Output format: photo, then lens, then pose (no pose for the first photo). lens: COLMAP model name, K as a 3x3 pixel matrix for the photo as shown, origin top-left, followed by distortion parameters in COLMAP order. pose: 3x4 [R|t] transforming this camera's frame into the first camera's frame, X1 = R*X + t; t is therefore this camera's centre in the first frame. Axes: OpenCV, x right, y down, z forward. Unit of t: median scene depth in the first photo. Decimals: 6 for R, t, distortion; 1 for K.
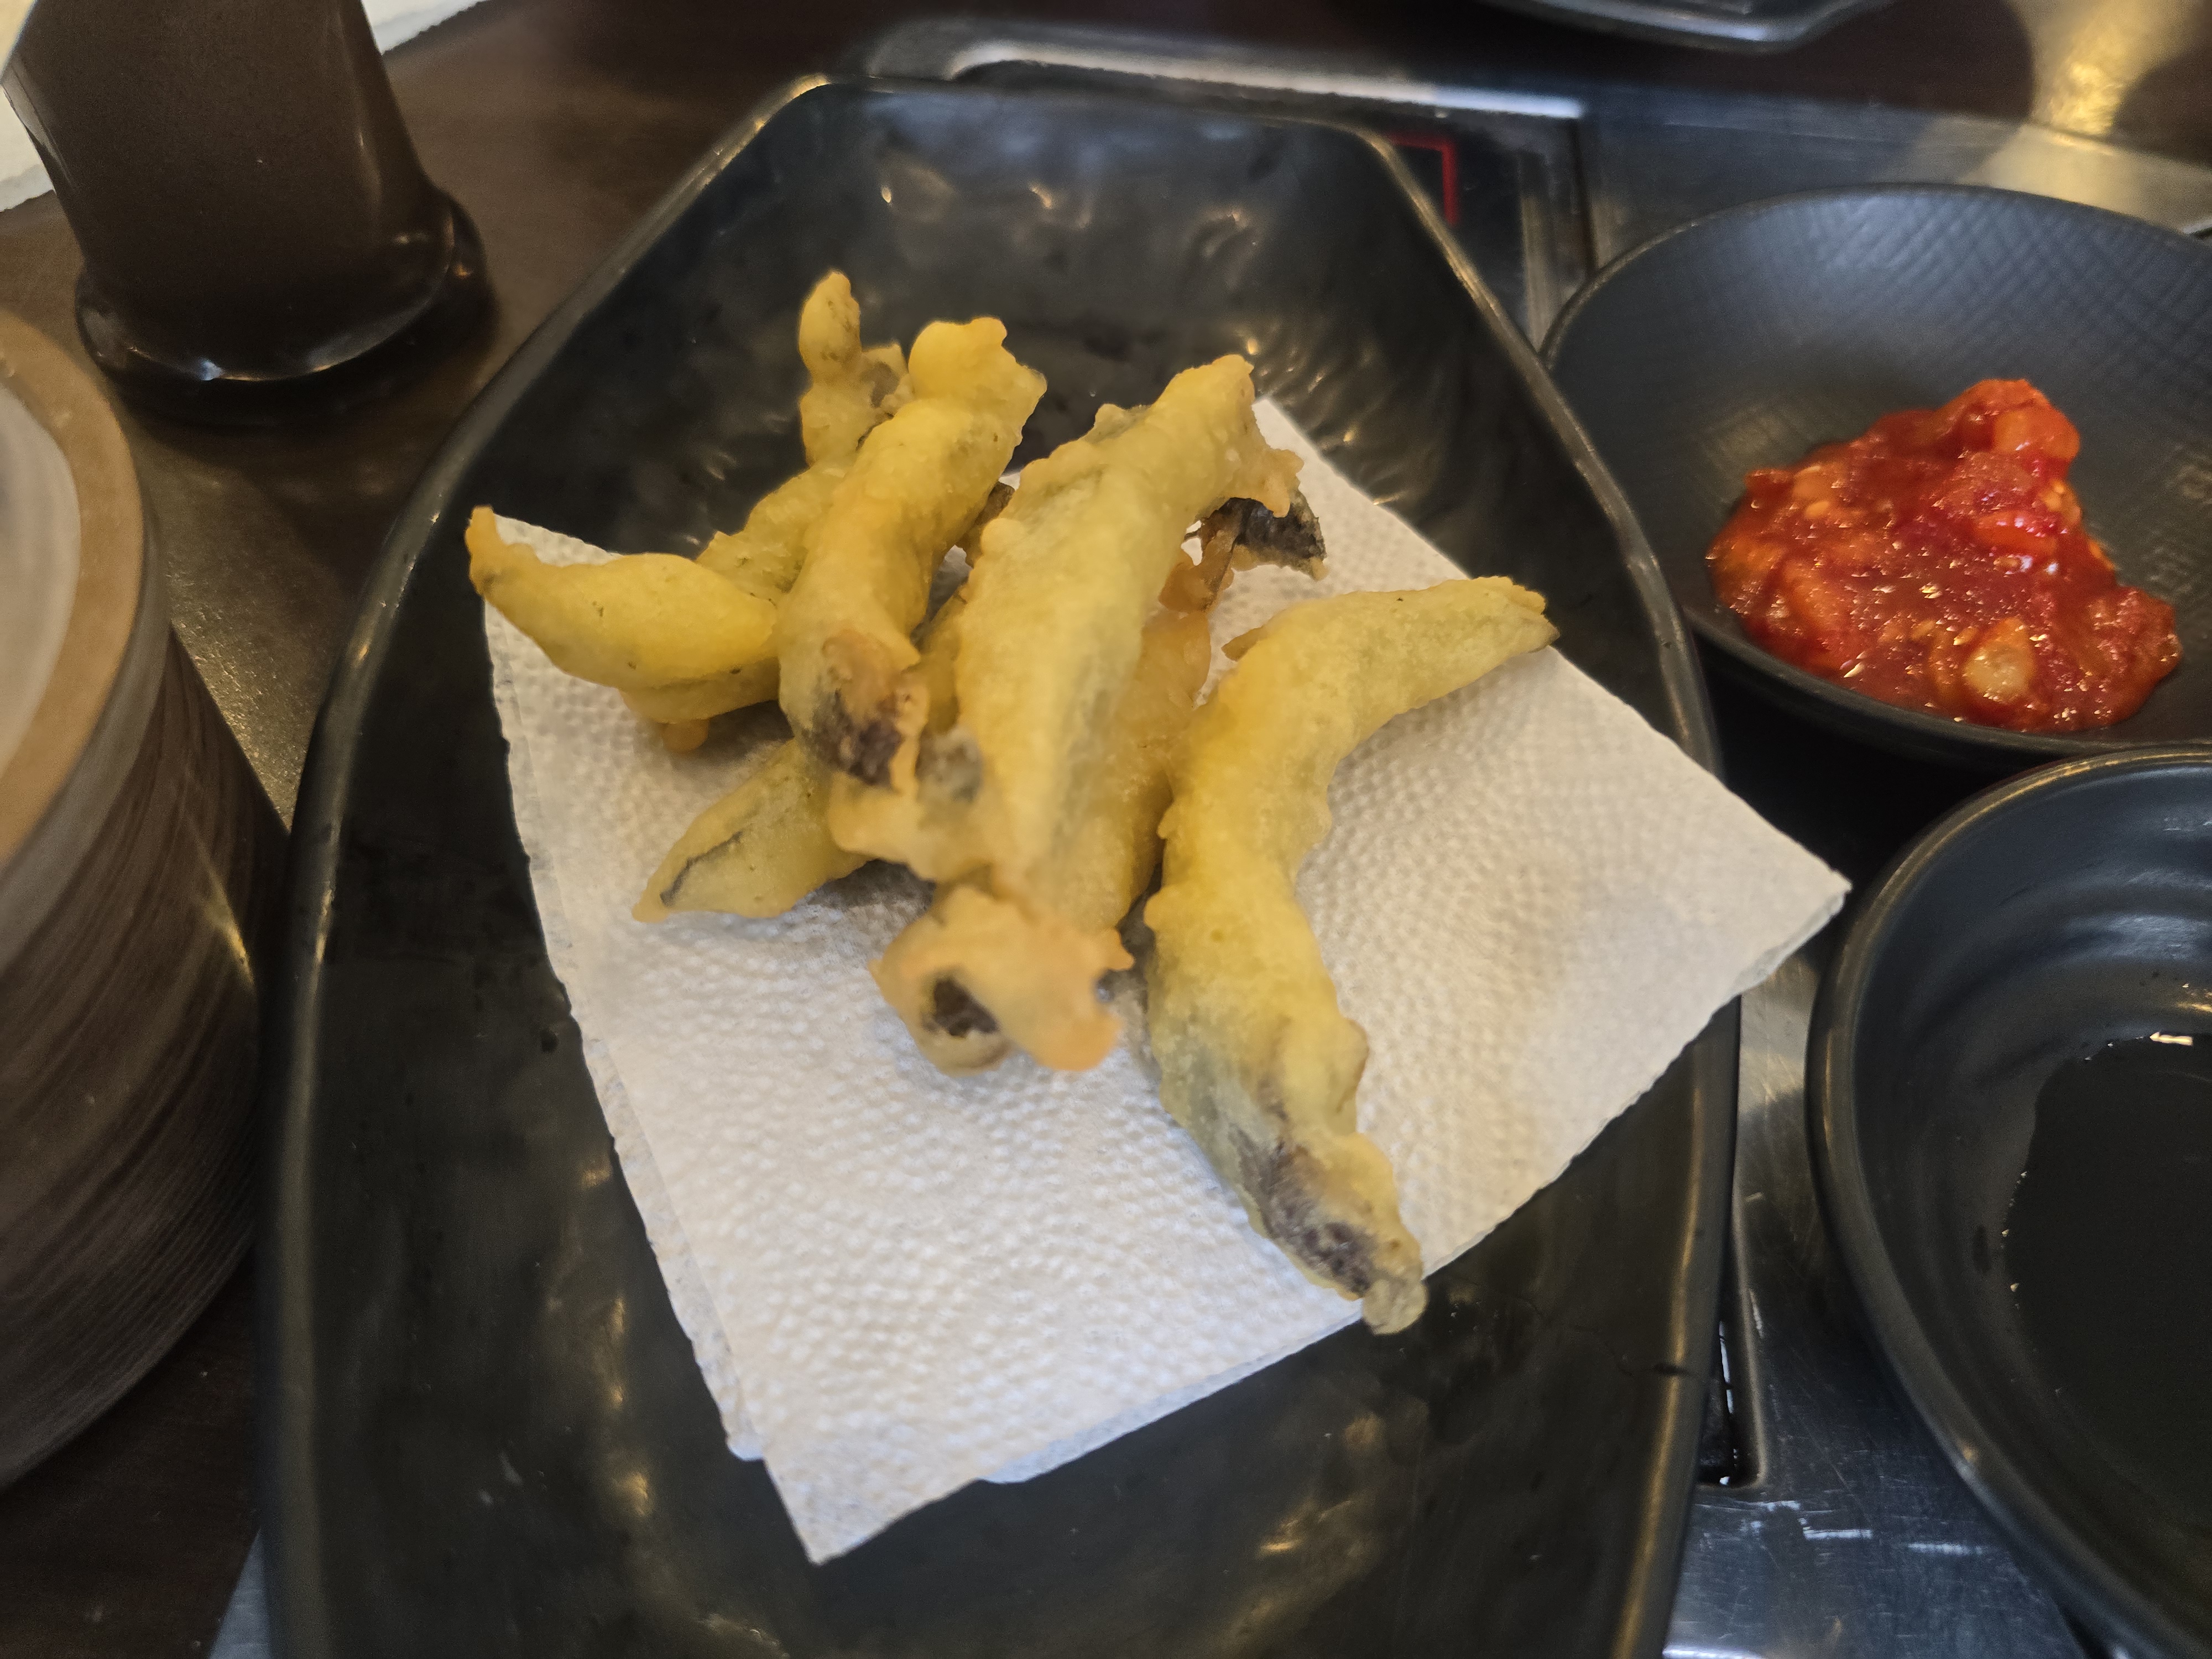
lens RADIAL K [[1476.3, 0, 1088.8], [0, 1476.3, 840.7], [0, 0, 1]] dist [0.002460, 0.001977]
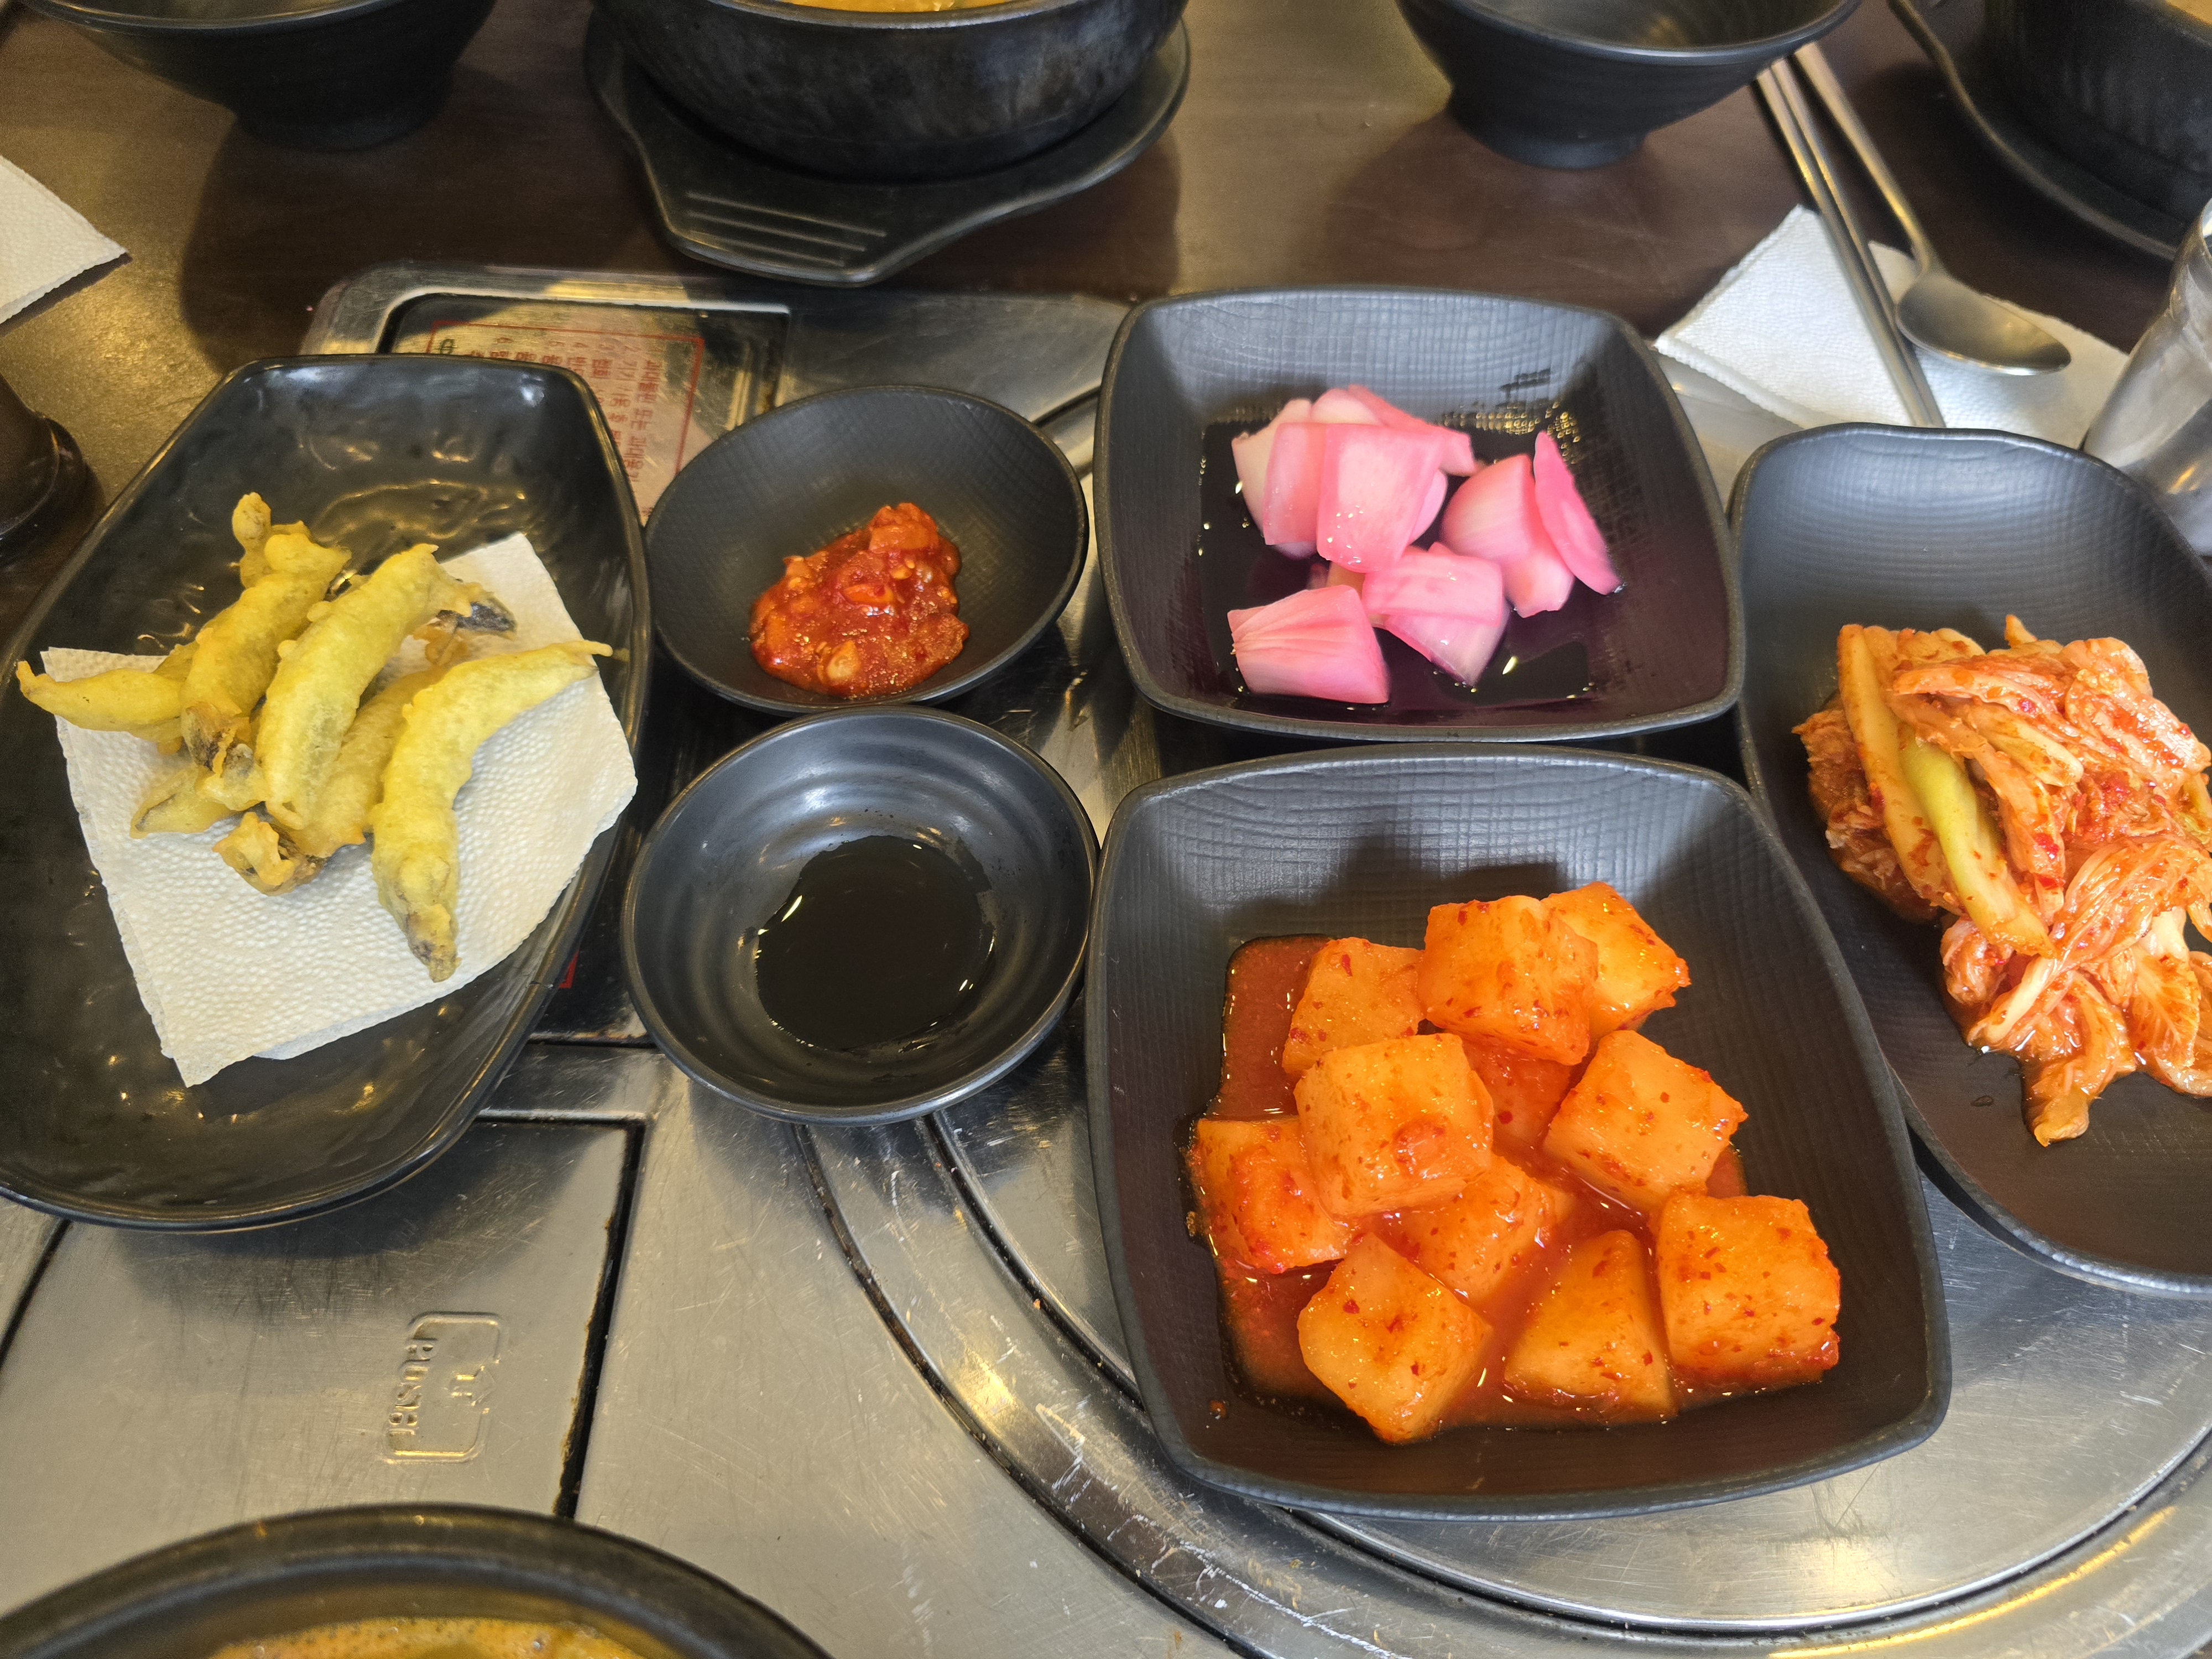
lens RADIAL K [[1476.3, 0, 1121.9], [0, 1476.3, 813.8], [0, 0, 1]] dist [0.002460, 0.001977]
pose [[0.995072, -0.074519, 0.065406, 1.055765], [0.071322, 0.996203, 0.049924, 0.014625], [-0.068878, -0.045013, 0.996609, -1.325569]]
